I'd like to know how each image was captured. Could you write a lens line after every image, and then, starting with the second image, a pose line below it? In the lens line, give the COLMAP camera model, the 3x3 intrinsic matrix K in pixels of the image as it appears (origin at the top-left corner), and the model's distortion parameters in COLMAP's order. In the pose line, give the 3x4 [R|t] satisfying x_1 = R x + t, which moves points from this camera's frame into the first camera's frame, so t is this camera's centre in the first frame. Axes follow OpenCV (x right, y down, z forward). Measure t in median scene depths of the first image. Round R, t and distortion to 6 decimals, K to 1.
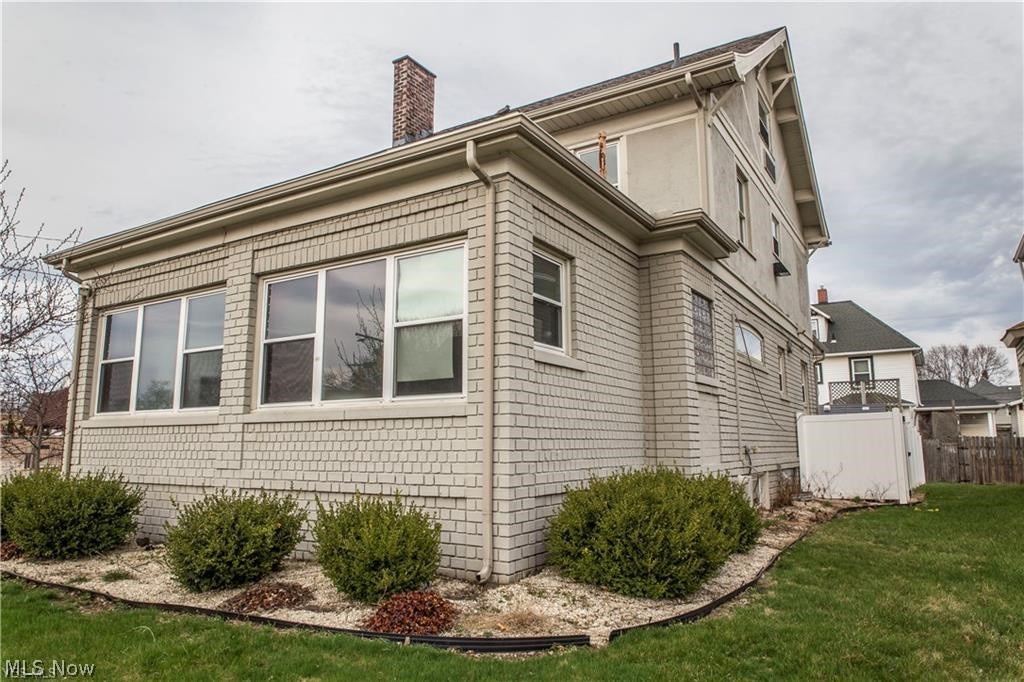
lens RADIAL K [[687.9, 0, 506.0], [0, 687.9, 340.8], [0, 0, 1]] dist [-0.013583, -0.001747]
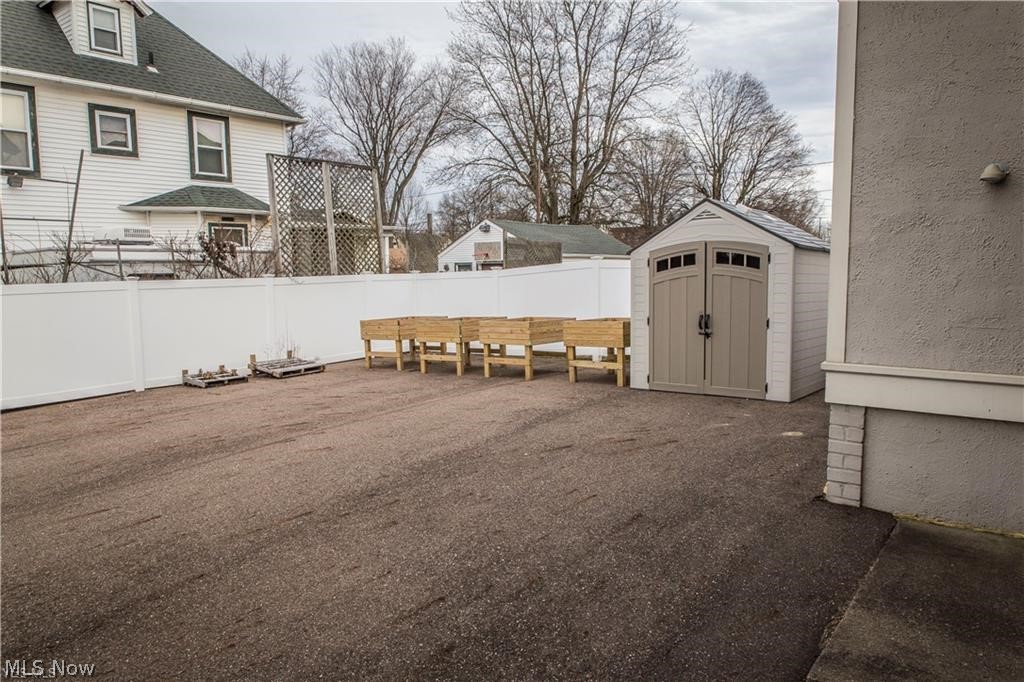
lens RADIAL K [[687.9, 0, 506.0], [0, 687.9, 340.8], [0, 0, 1]] dist [-0.013583, -0.001747]
pose [[0.126139, -0.108185, 0.986096, 0.079177], [-0.140329, 0.982094, 0.125696, 0.291611], [-0.982037, -0.154233, 0.108699, 2.186976]]
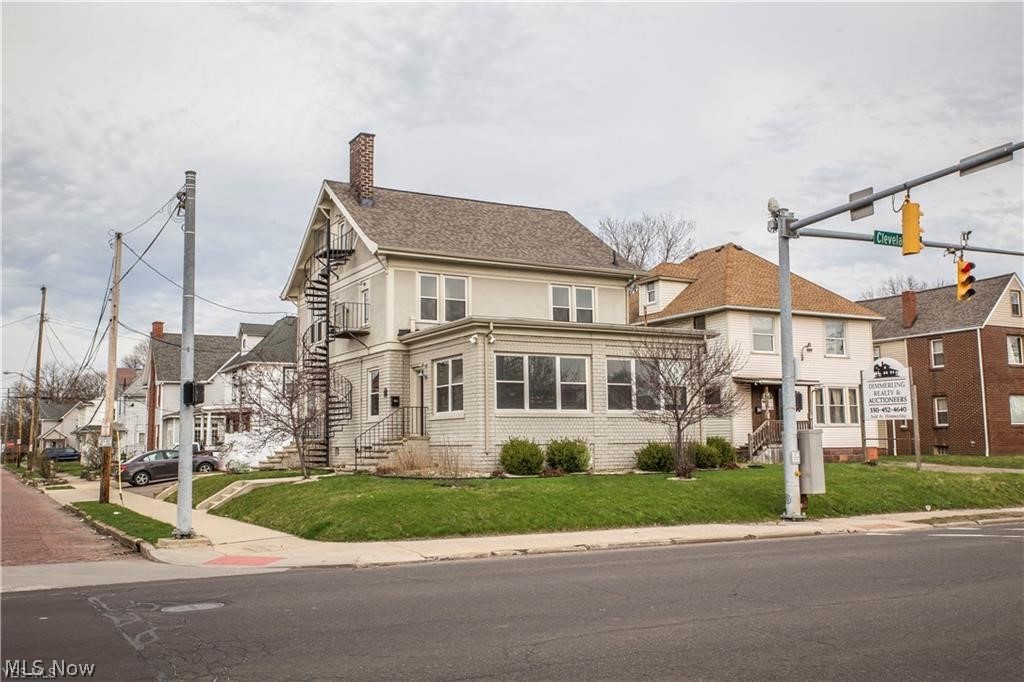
lens RADIAL K [[952.5, 0, 512.0], [0, 952.5, 341.0], [0, 0, 1]] dist [0.003095, -0.000423]
pose [[0.485737, 0.093747, 0.869063, -2.682090], [-0.124519, 0.991514, -0.037360, 0.014162], [-0.865190, -0.090068, 0.493288, -0.264975]]
